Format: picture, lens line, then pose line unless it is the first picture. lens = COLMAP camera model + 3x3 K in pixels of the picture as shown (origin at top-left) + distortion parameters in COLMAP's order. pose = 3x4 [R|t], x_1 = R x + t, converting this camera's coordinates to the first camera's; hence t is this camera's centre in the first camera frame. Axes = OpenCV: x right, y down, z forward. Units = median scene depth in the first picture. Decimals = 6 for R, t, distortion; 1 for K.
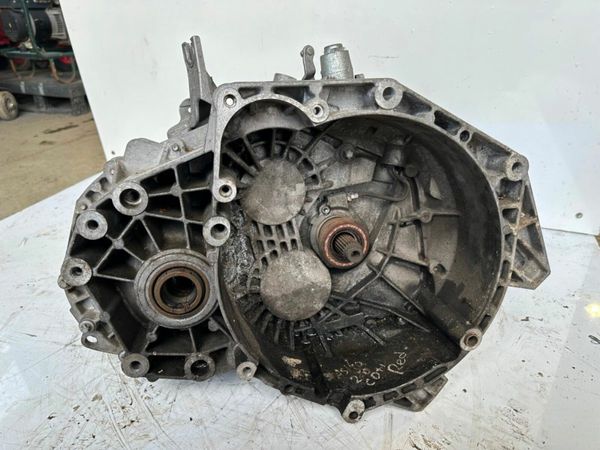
lens RADIAL K [[429.8, 0, 297.6], [0, 429.8, 227.9], [0, 0, 1]] dist [0.013735, -0.021620]
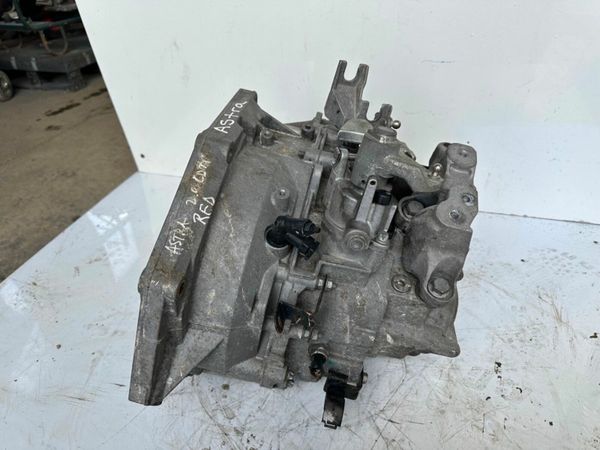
lens RADIAL K [[429.8, 0, 304.0], [0, 429.8, 222.0], [0, 0, 1]] dist [0.013735, -0.021620]
pose [[0.997994, -0.059416, 0.021846, -0.048246], [0.056432, 0.991371, 0.118321, -0.060784], [-0.028687, -0.116851, 0.992735, 0.005329]]
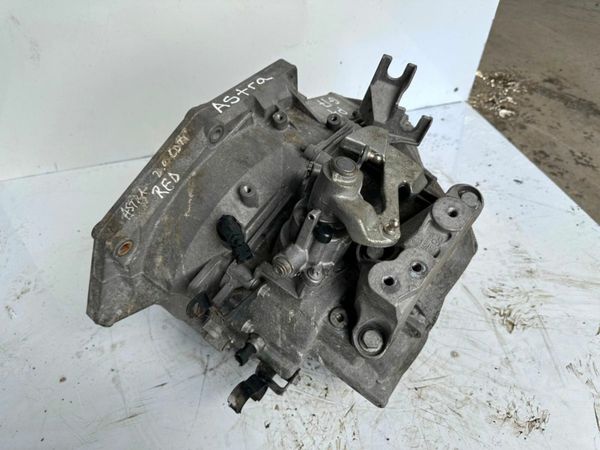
lens RADIAL K [[429.8, 0, 300.4], [0, 429.8, 223.1], [0, 0, 1]] dist [0.013735, -0.021620]
pose [[0.912278, 0.286492, -0.292697, 0.031196], [-0.190373, 0.929360, 0.316304, -0.103764], [0.362639, -0.232836, 0.902375, 0.033114]]
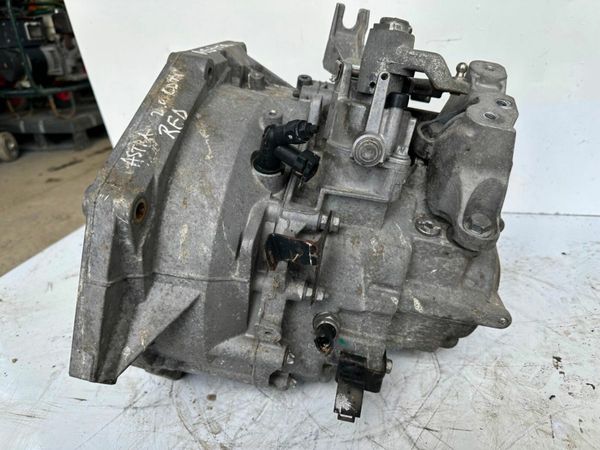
lens RADIAL K [[429.8, 0, 300.0], [0, 429.8, 226.8], [0, 0, 1]] dist [0.013735, -0.021620]
pose [[0.995762, -0.091645, 0.007682, -0.047997], [0.091908, 0.994628, -0.047619, 0.000416], [-0.003276, 0.048123, 0.998836, 0.044983]]
